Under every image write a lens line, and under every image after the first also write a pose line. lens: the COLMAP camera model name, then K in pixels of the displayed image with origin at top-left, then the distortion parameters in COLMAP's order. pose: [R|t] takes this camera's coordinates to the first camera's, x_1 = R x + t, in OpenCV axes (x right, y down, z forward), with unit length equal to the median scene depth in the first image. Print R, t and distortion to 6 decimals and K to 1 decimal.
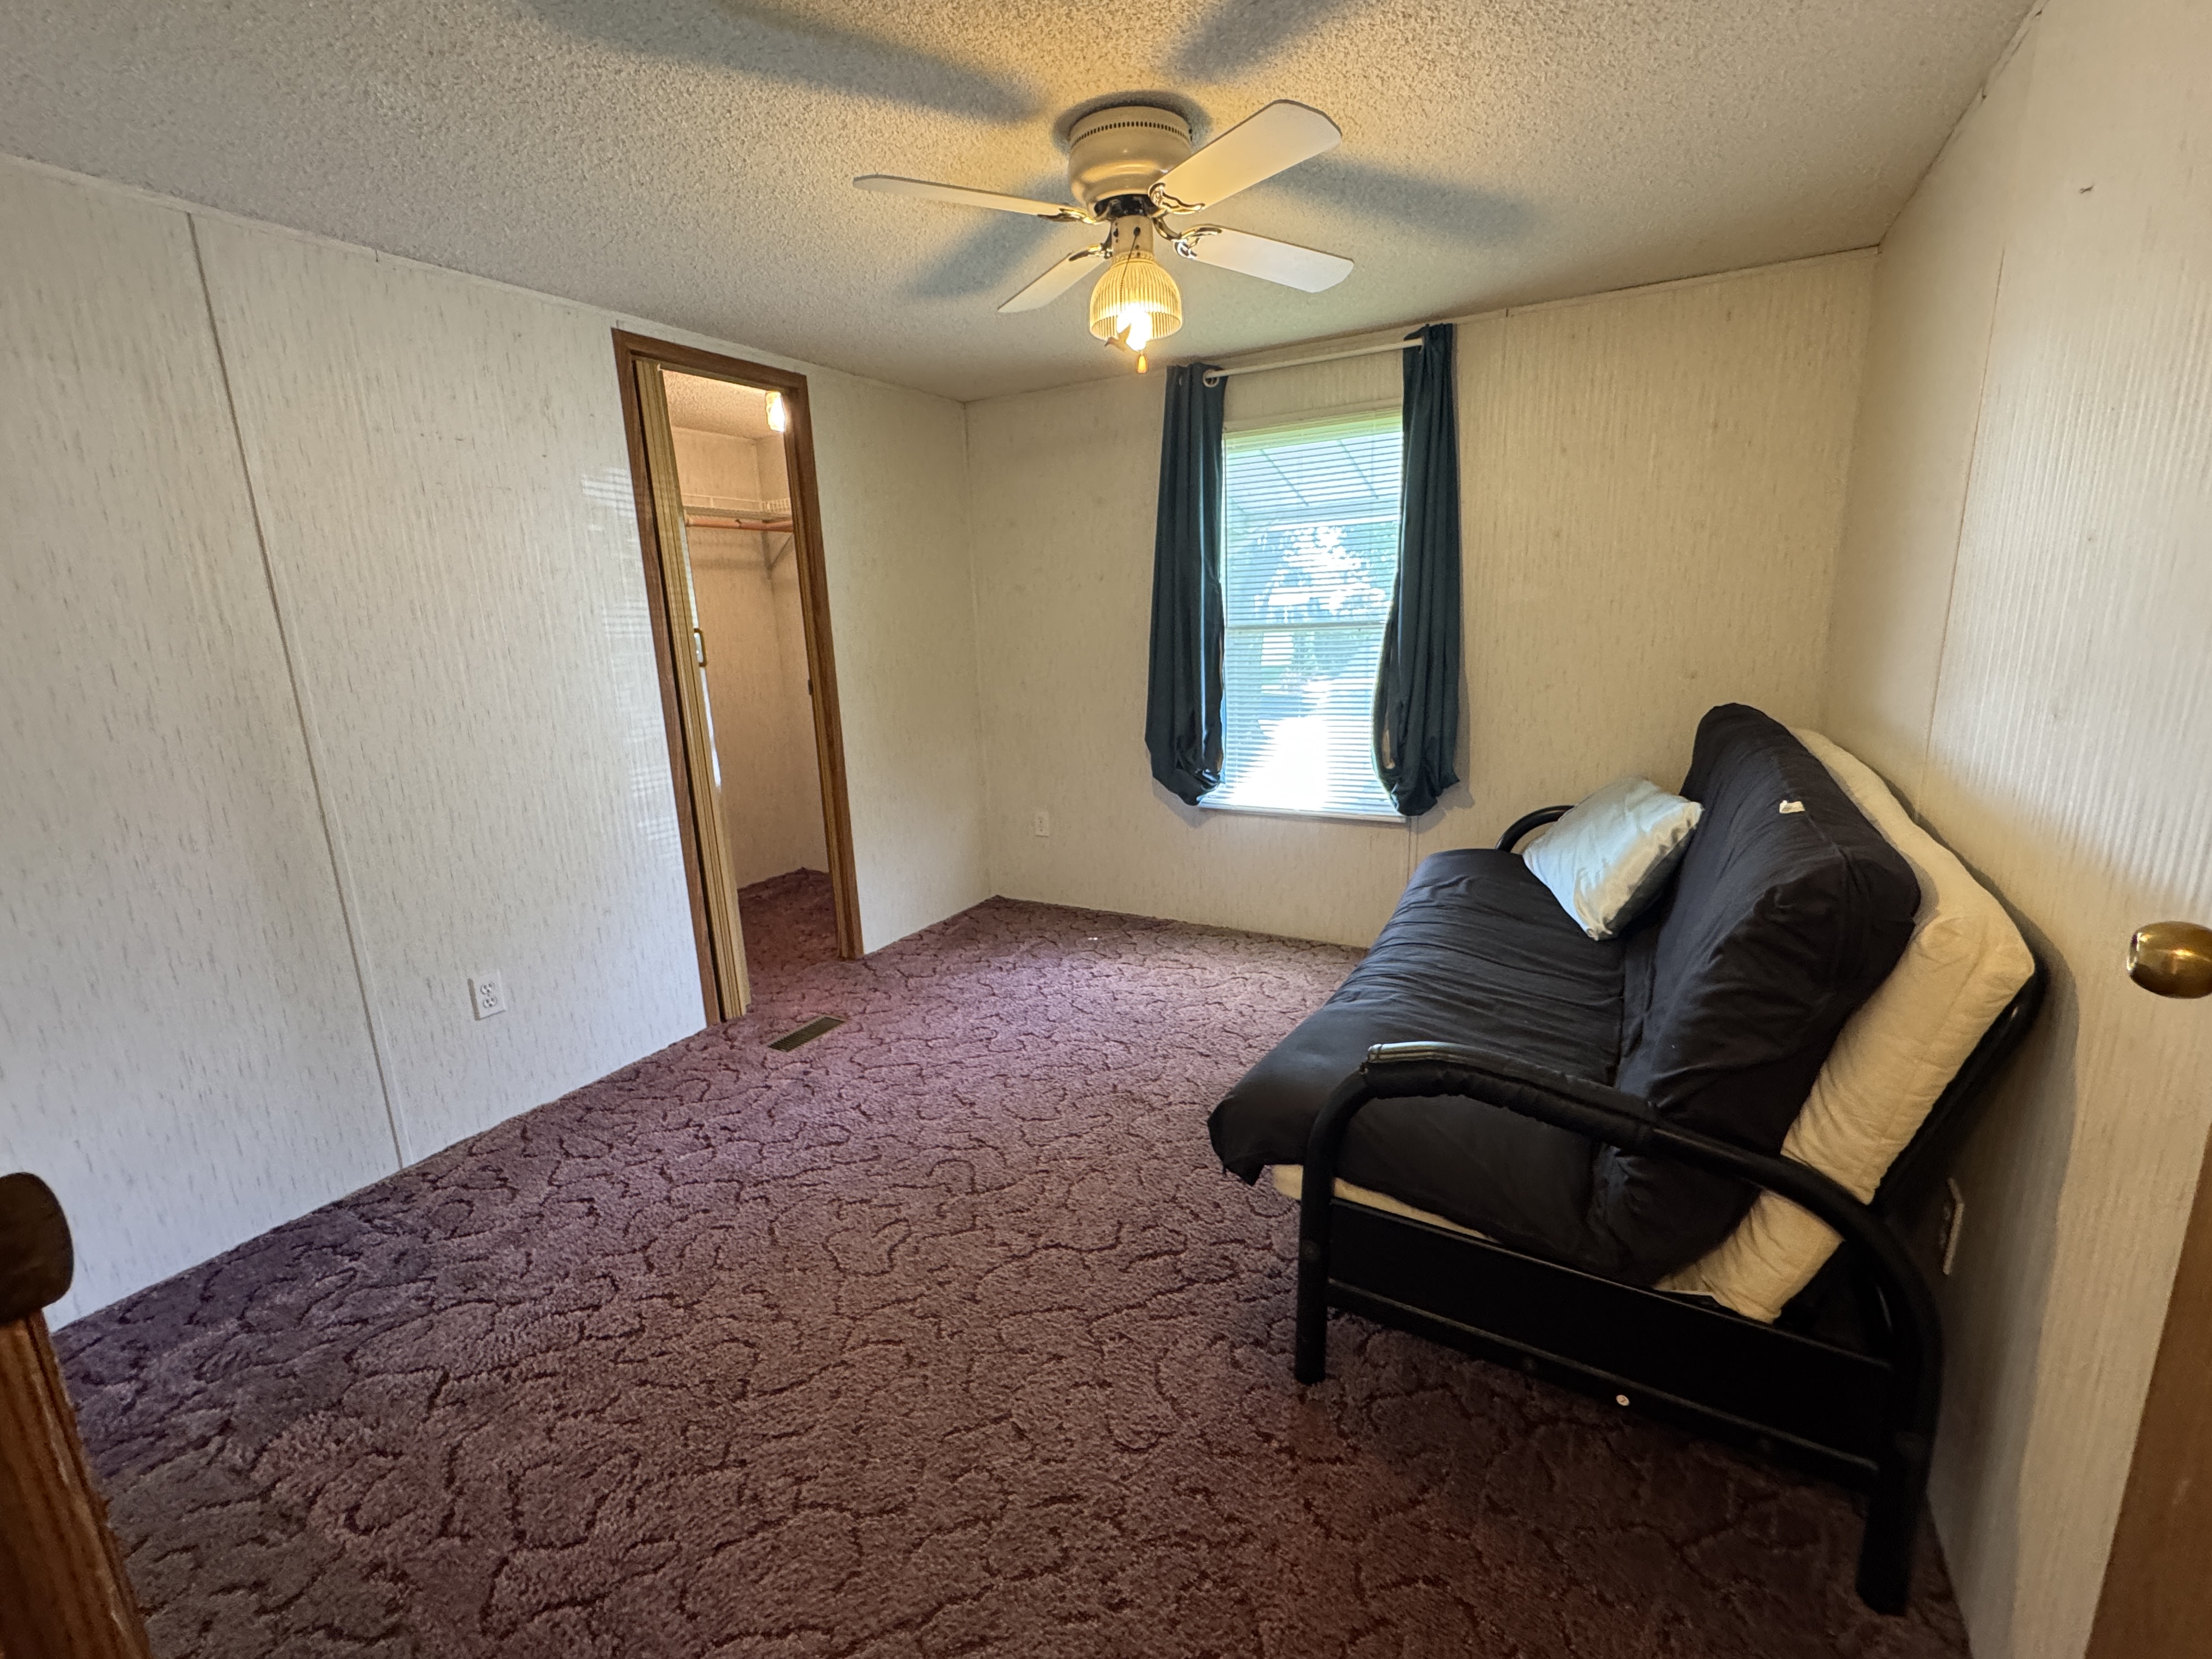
lens RADIAL K [[944.1, 0, 1101.8], [0, 944.1, 827.9], [0, 0, 1]] dist [-0.004778, 0.000005]
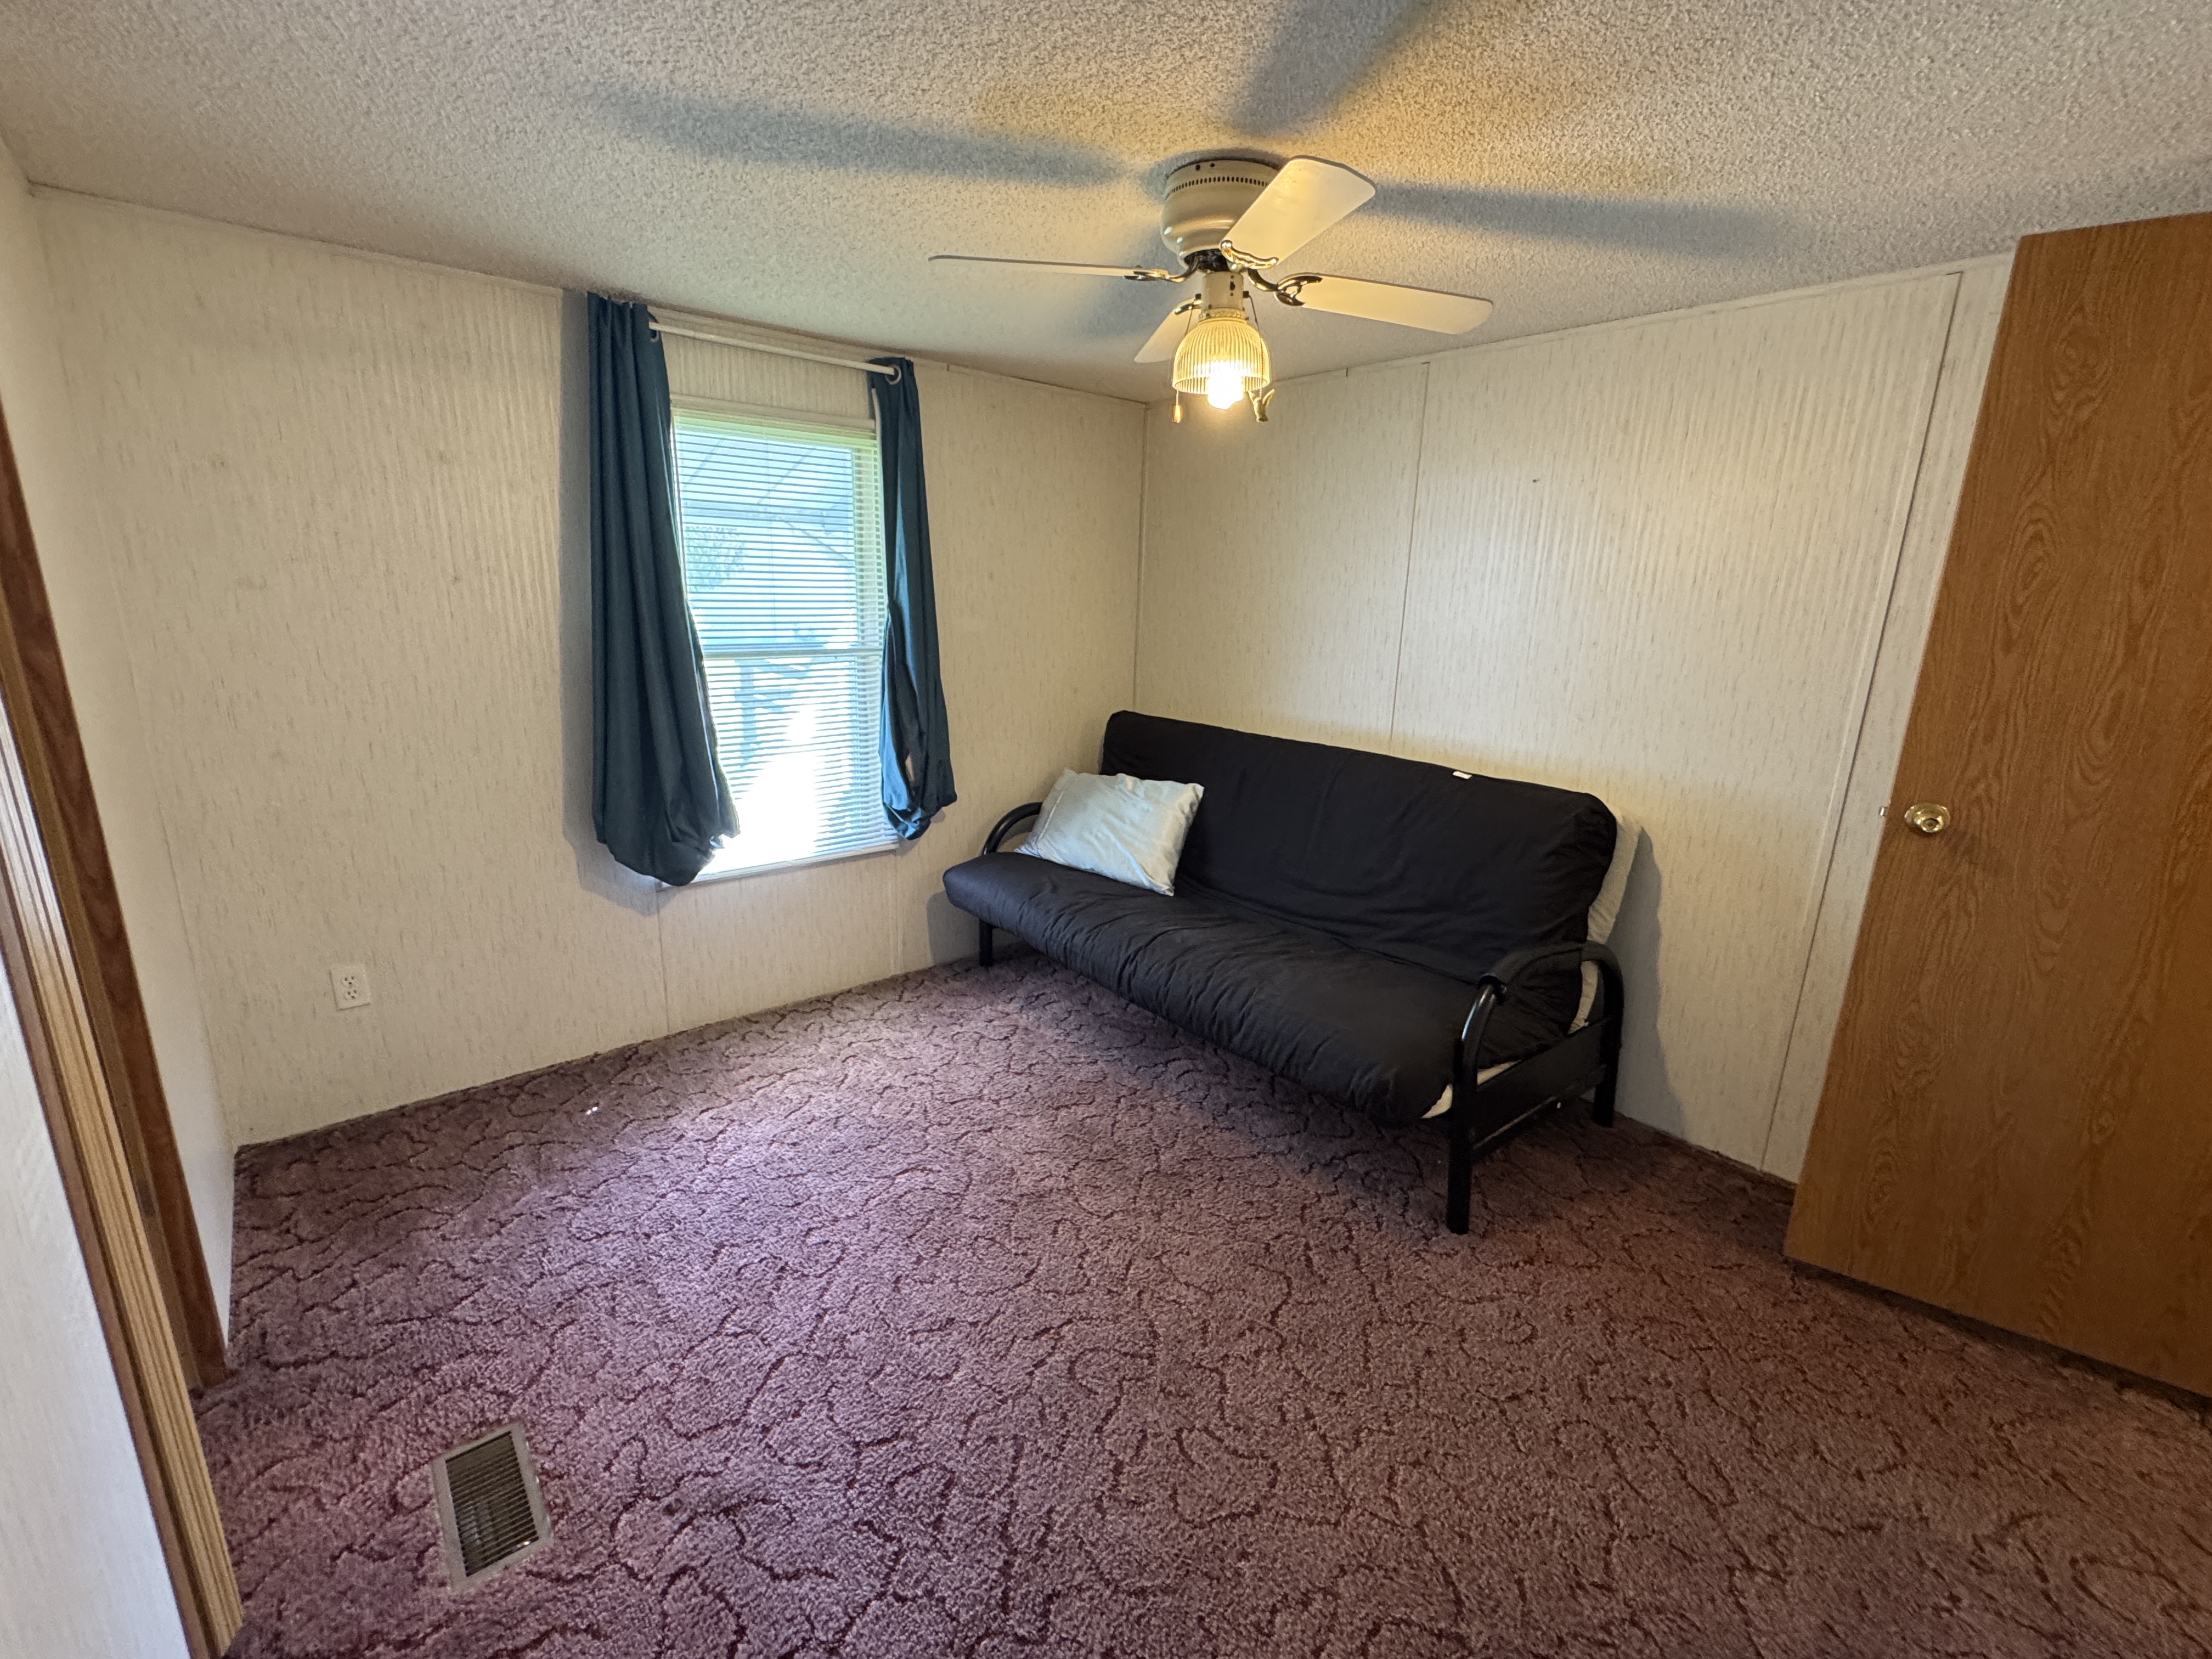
lens RADIAL K [[944.1, 0, 1101.8], [0, 944.1, 827.9], [0, 0, 1]] dist [-0.004778, 0.000005]
pose [[0.347541, -0.187115, 0.918805, -0.579140], [0.170223, 0.976195, 0.134414, -0.137304], [-0.922084, 0.109688, 0.371119, 0.466999]]
